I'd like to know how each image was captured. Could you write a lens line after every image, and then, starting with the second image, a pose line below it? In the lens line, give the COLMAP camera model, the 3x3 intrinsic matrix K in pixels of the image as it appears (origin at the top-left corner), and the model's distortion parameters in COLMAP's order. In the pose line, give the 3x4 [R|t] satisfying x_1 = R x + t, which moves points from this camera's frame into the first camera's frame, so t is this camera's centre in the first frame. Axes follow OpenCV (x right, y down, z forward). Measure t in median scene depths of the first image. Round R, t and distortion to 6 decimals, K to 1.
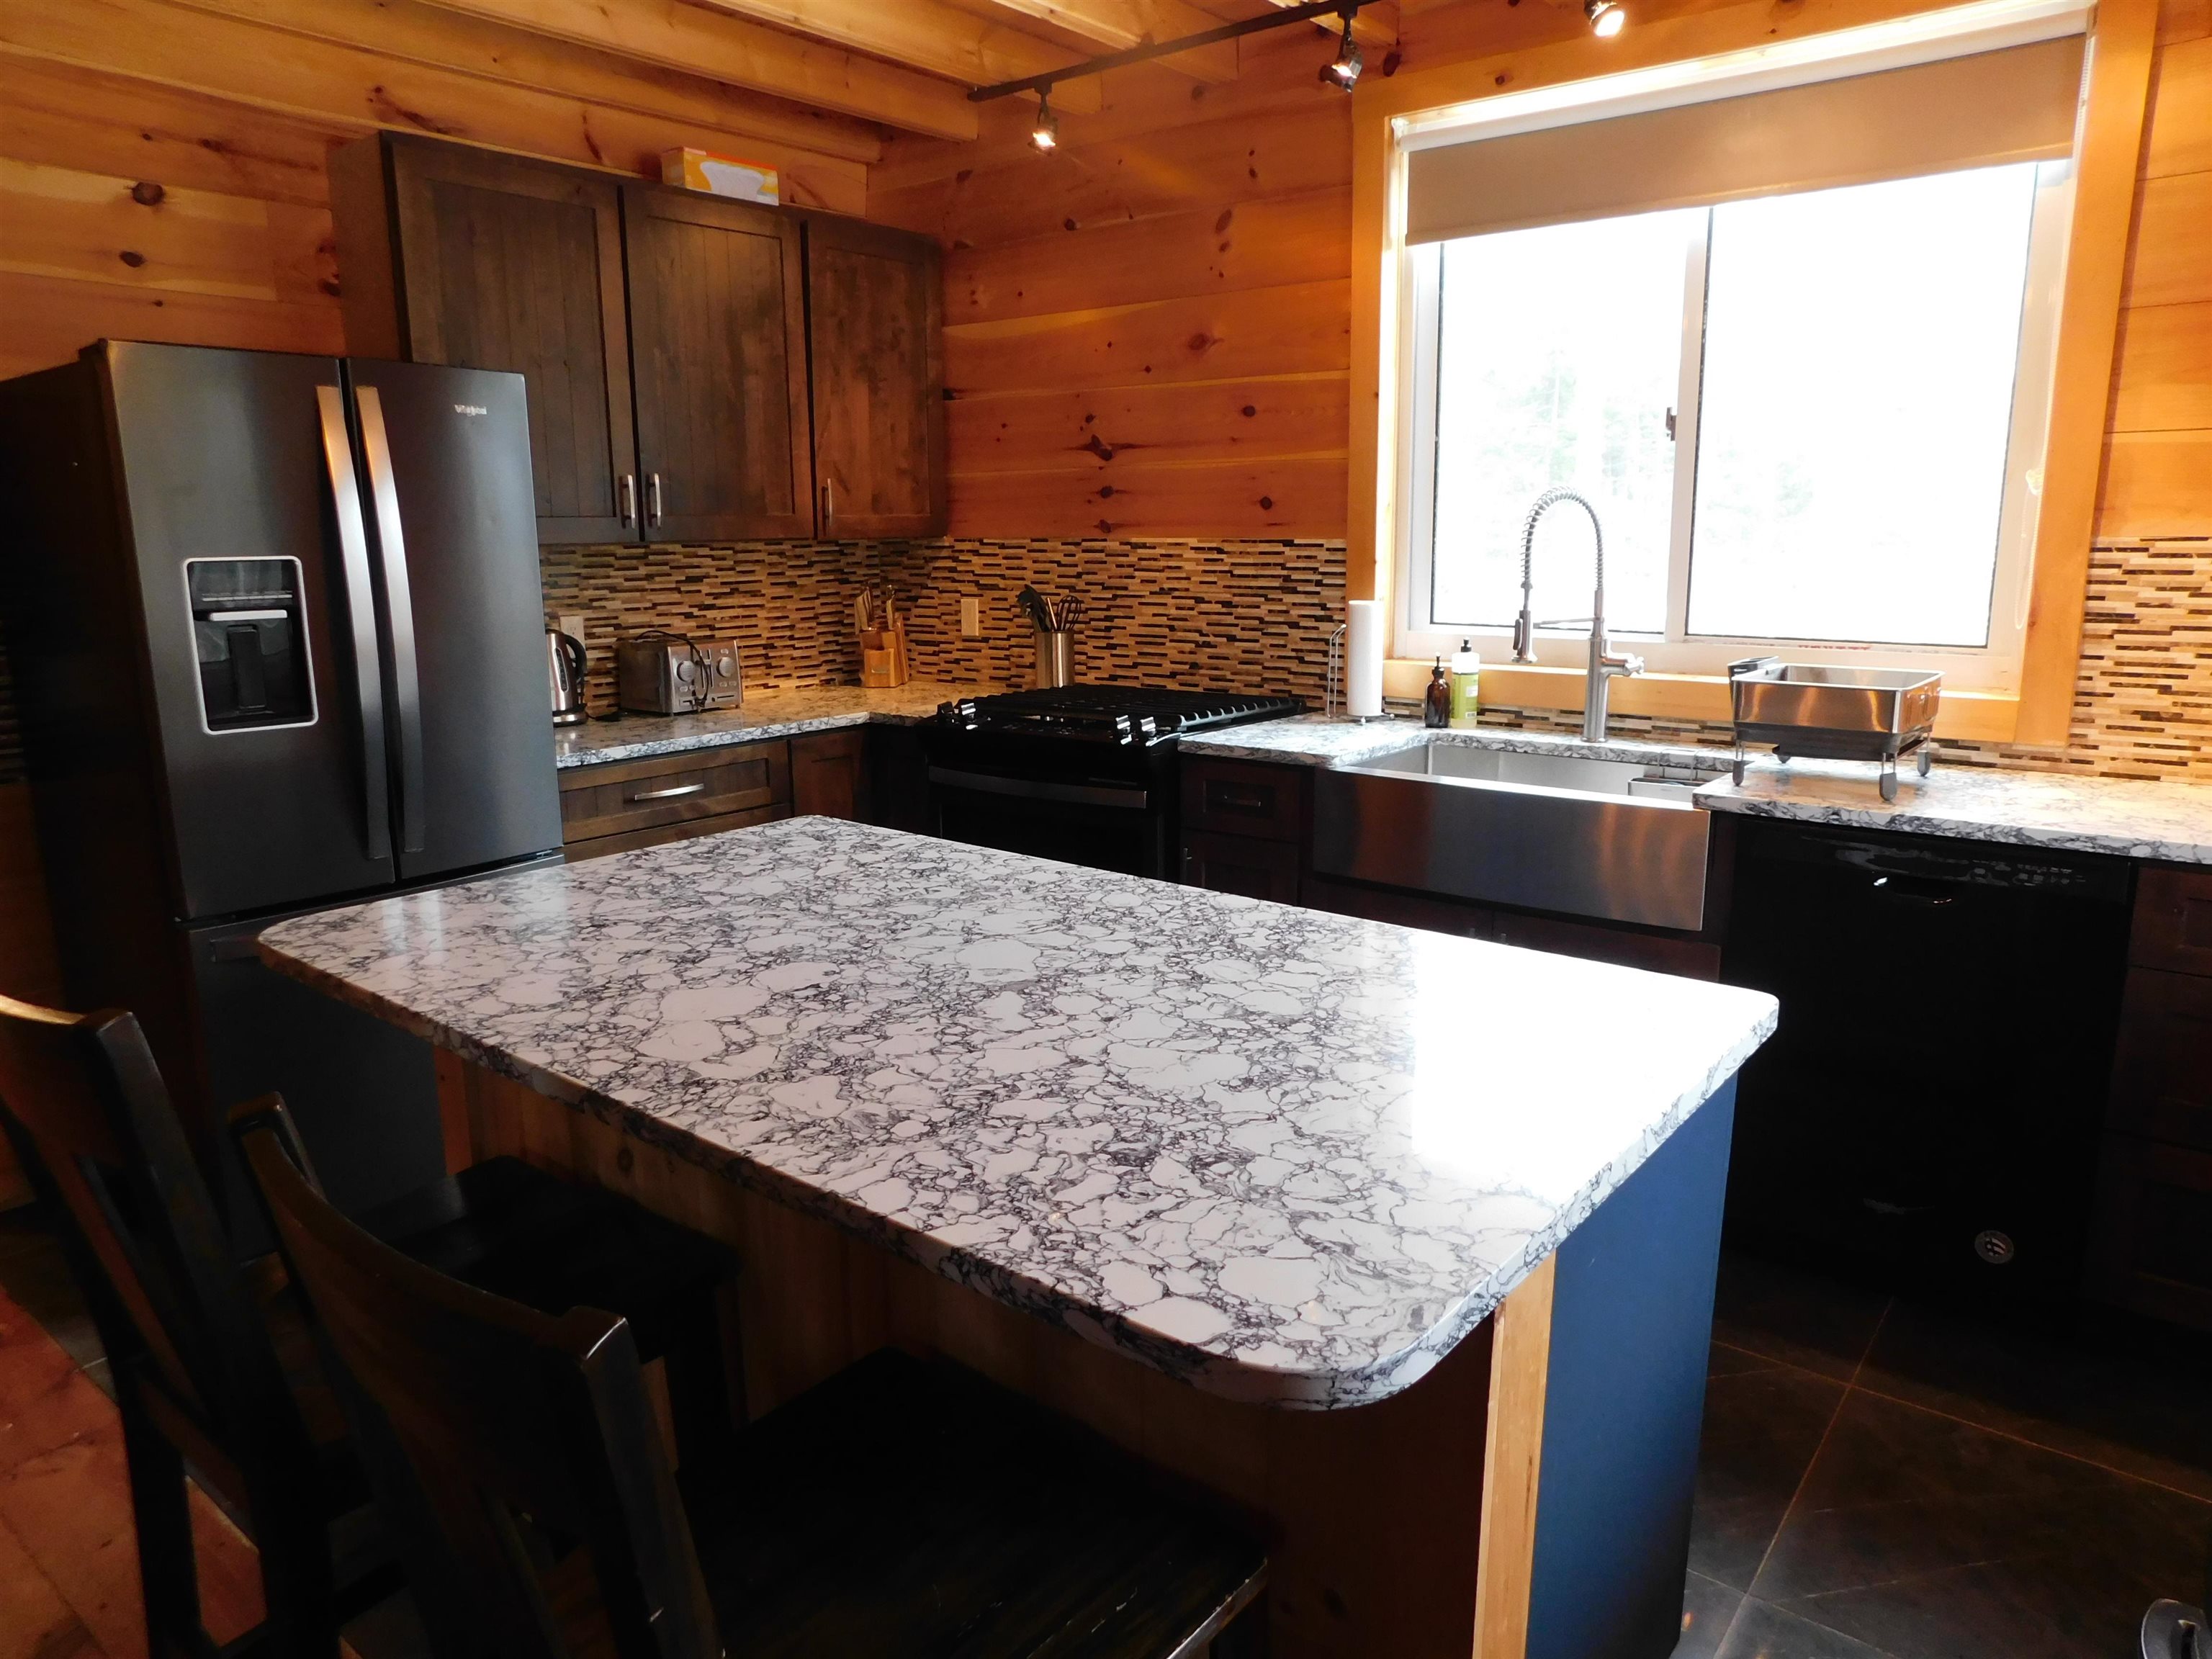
lens RADIAL K [[1454.4, 0, 1114.4], [0, 1454.4, 822.7], [0, 0, 1]] dist [-0.066433, 0.054352]
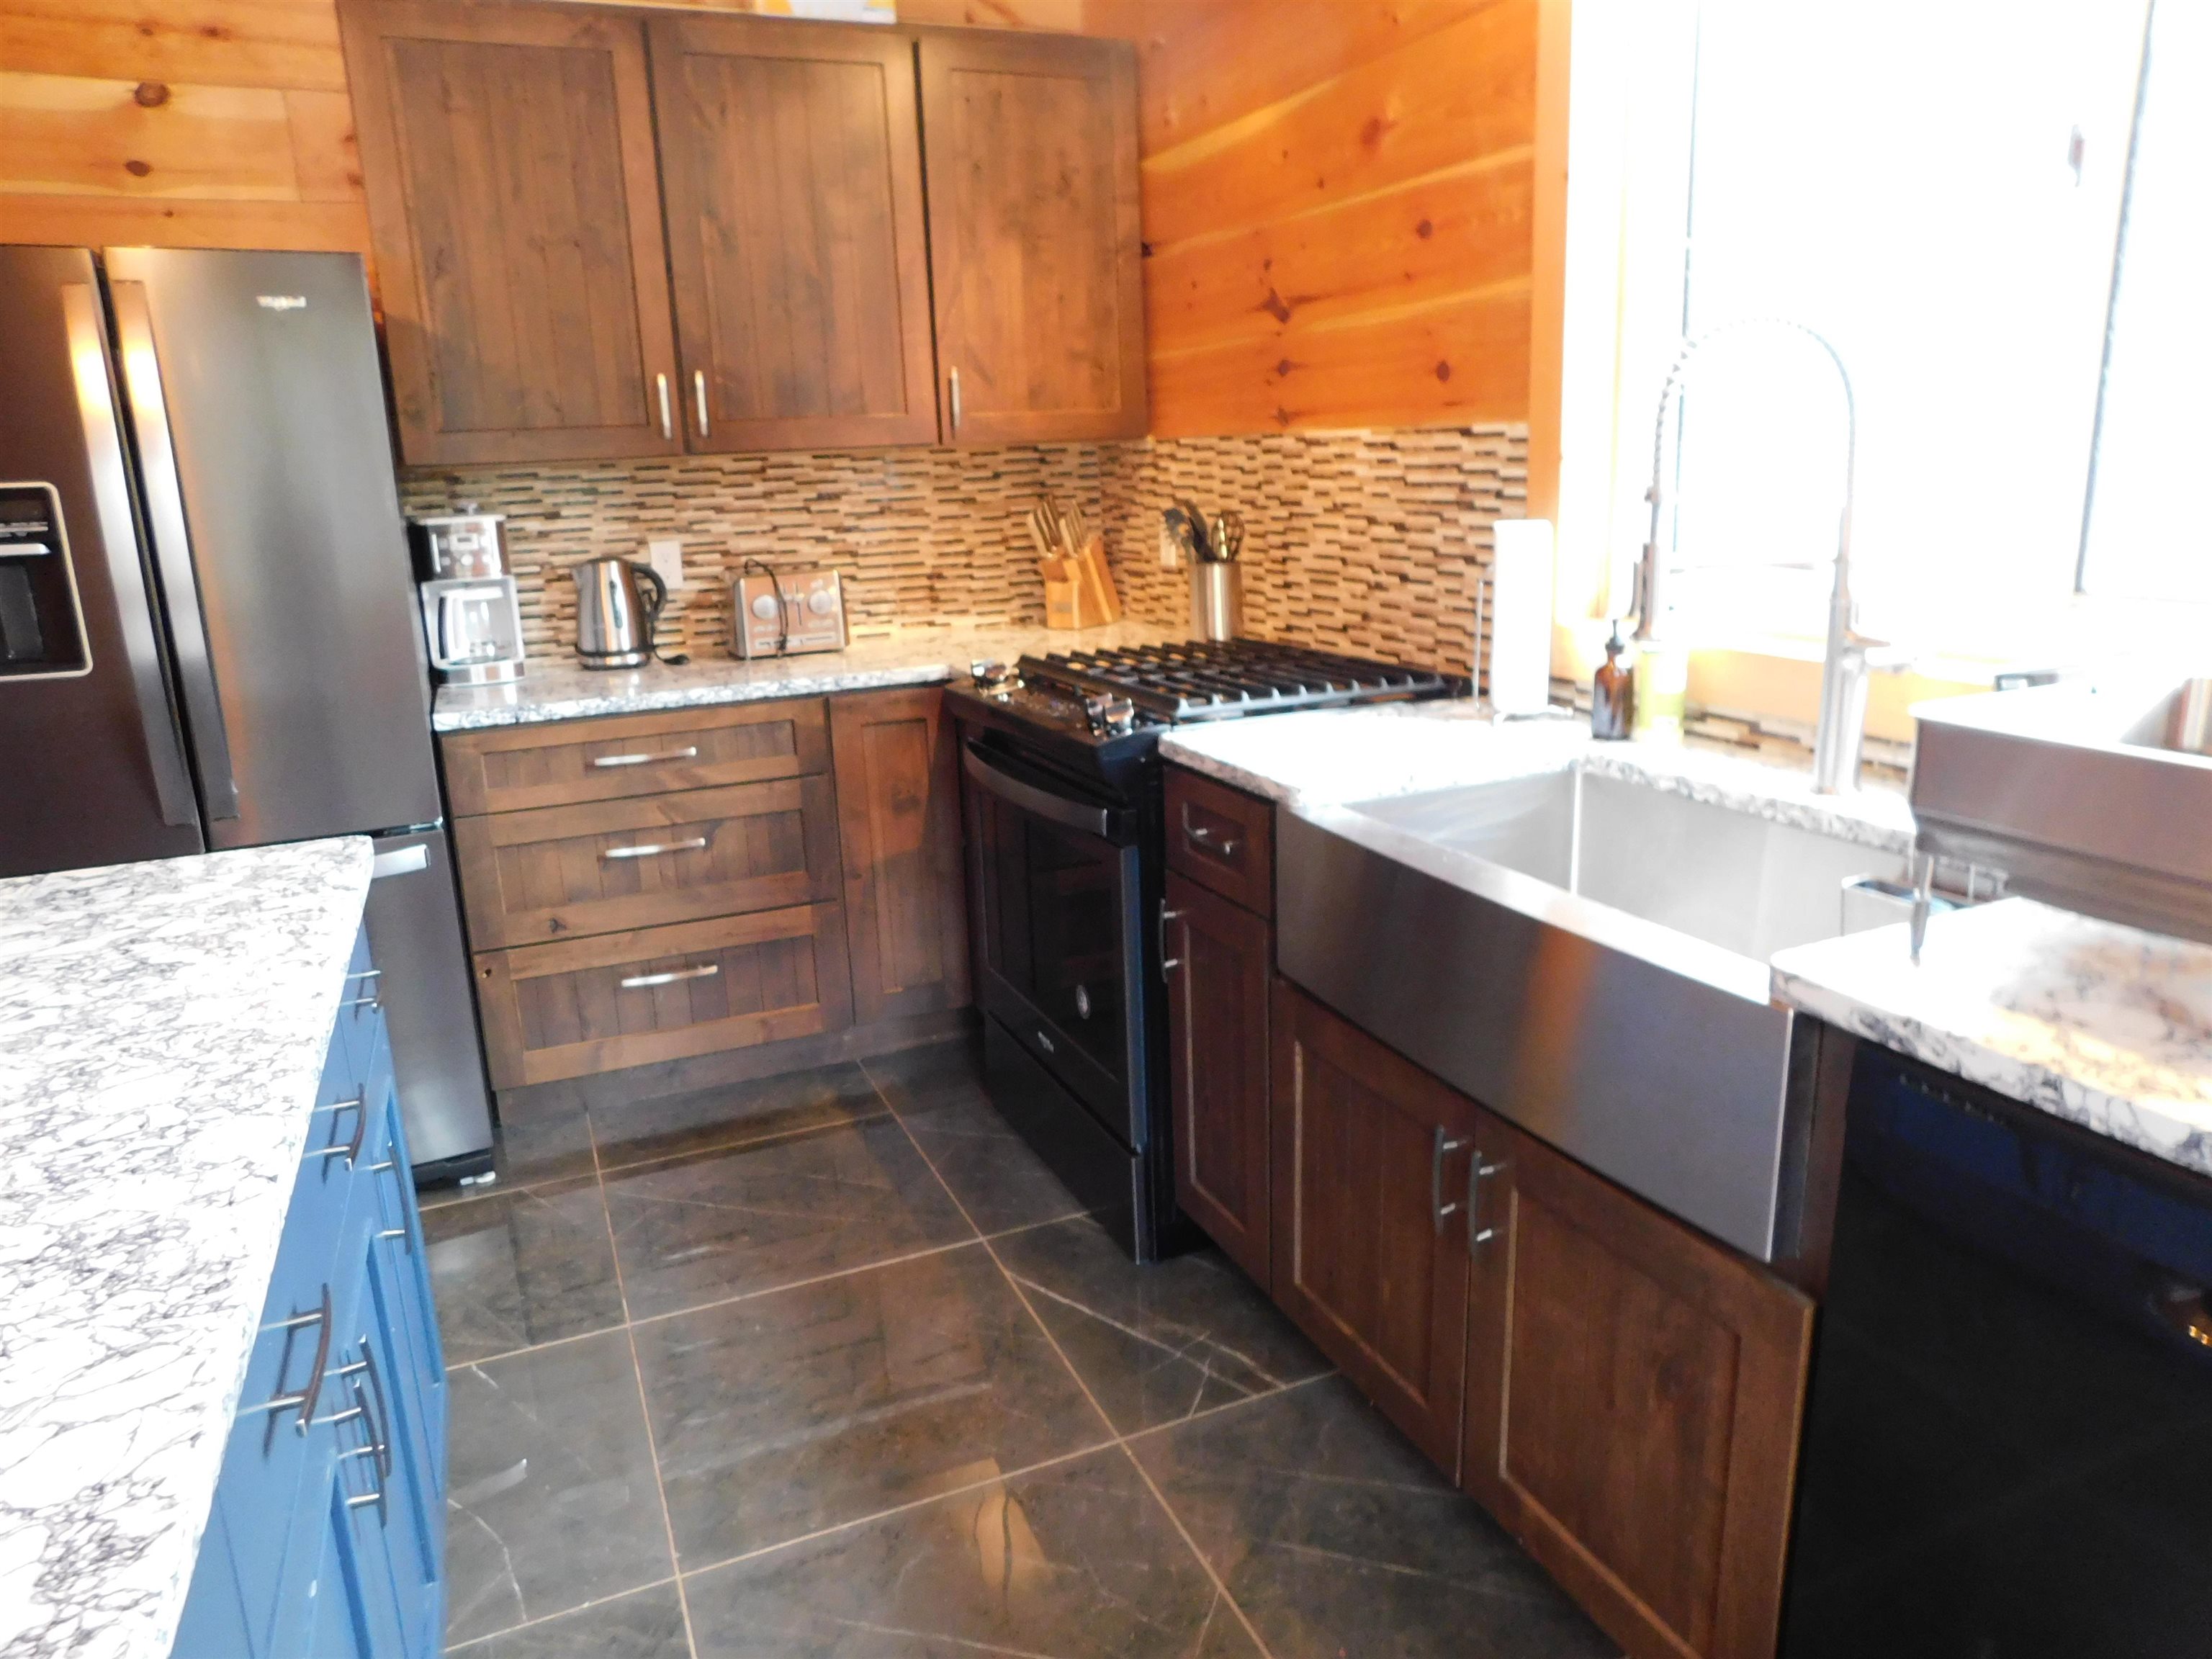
lens RADIAL K [[1454.4, 0, 1114.4], [0, 1454.4, 822.7], [0, 0, 1]] dist [-0.066433, 0.054352]
pose [[0.882883, 0.091896, -0.460513, 0.274770], [-0.064173, 0.995076, 0.075538, -0.054896], [0.465187, -0.037139, 0.884433, 0.331771]]
